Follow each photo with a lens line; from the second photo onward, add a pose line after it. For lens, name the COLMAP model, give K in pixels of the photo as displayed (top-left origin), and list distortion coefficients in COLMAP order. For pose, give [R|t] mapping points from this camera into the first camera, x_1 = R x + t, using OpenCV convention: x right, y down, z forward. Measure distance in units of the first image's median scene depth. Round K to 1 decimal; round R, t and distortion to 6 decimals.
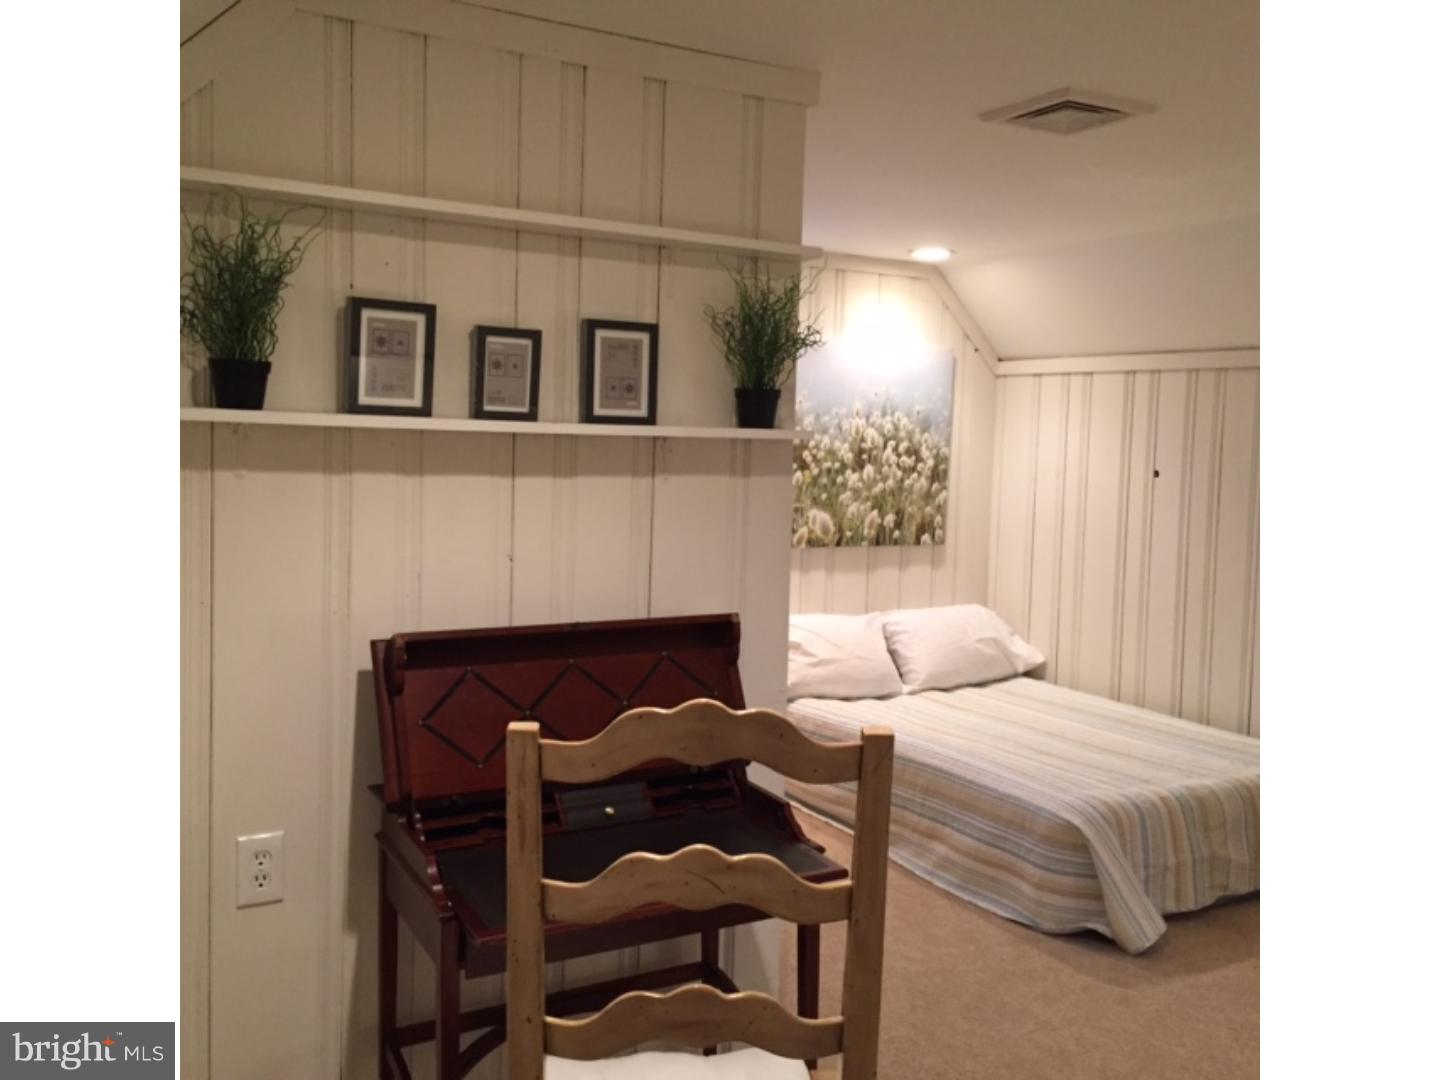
lens RADIAL K [[1219.3, 0, 718.9], [0, 1219.3, 540.7], [0, 0, 1]] dist [0.009316, -0.008463]
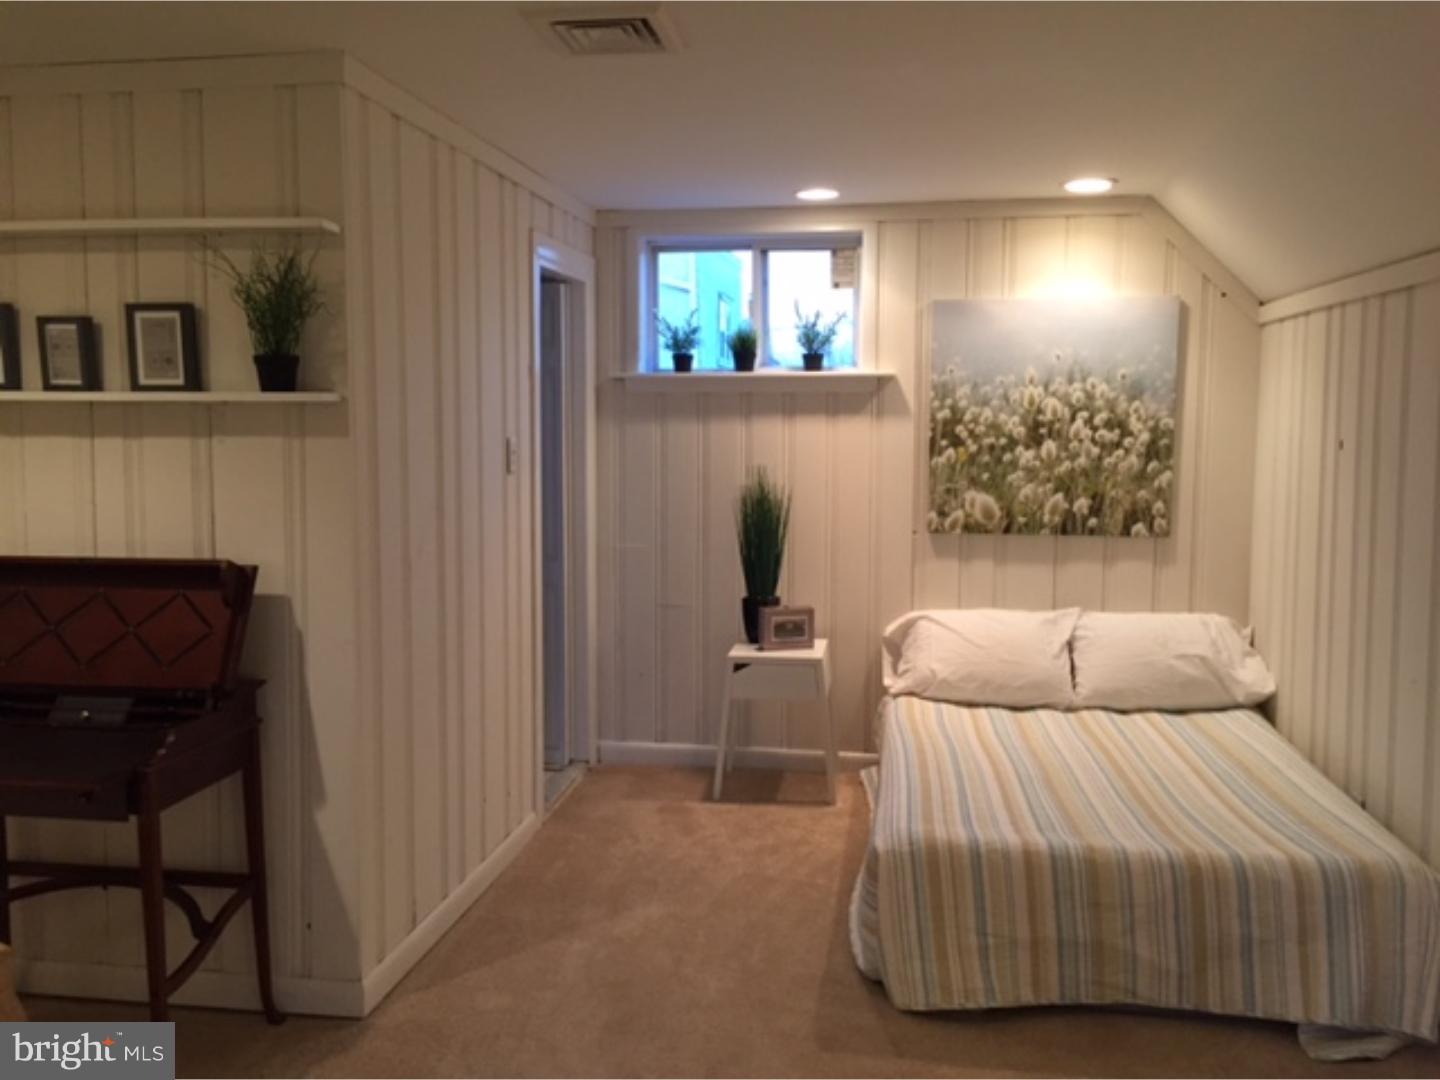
lens RADIAL K [[1217.1, 0, 721.3], [0, 1217.1, 534.3], [0, 0, 1]] dist [0.075923, -0.097218]
pose [[0.791702, 0.031685, -0.610085, 0.472947], [-0.034518, 0.999379, 0.007110, 0.006065], [0.609932, 0.015430, 0.792304, 0.175915]]
